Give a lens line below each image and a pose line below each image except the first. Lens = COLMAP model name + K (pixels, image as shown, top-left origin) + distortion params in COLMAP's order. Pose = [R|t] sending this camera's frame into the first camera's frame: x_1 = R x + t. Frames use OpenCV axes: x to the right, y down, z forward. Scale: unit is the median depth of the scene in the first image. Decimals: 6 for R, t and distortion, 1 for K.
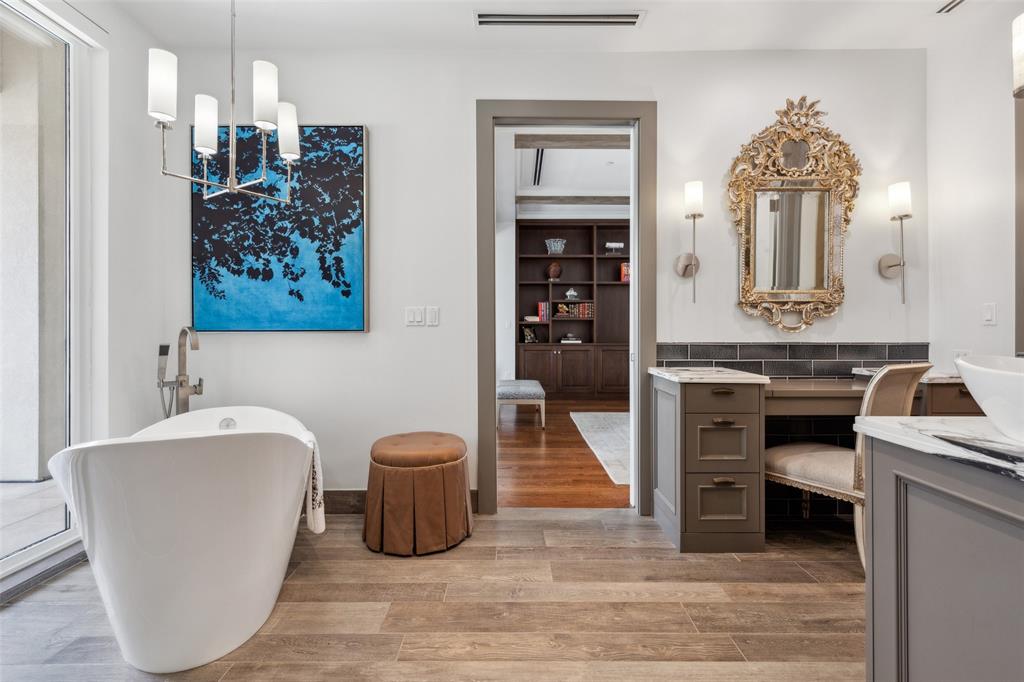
lens RADIAL K [[468.9, 0, 511.0], [0, 468.9, 339.7], [0, 0, 1]] dist [0.001891, 0.000367]
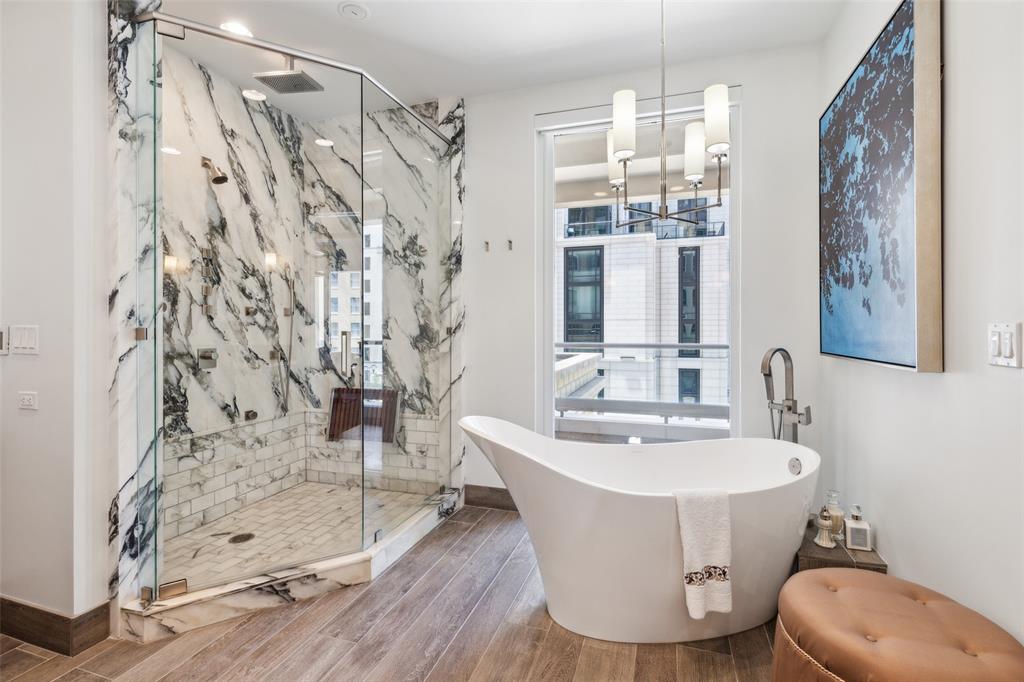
lens RADIAL K [[468.9, 0, 513.4], [0, 468.9, 330.5], [0, 0, 1]] dist [0.001891, 0.000367]
pose [[-0.323832, 0.008395, -0.946077, 0.367332], [-0.002096, 0.999952, 0.009590, -0.070872], [0.946112, 0.005088, -0.323799, 0.794481]]
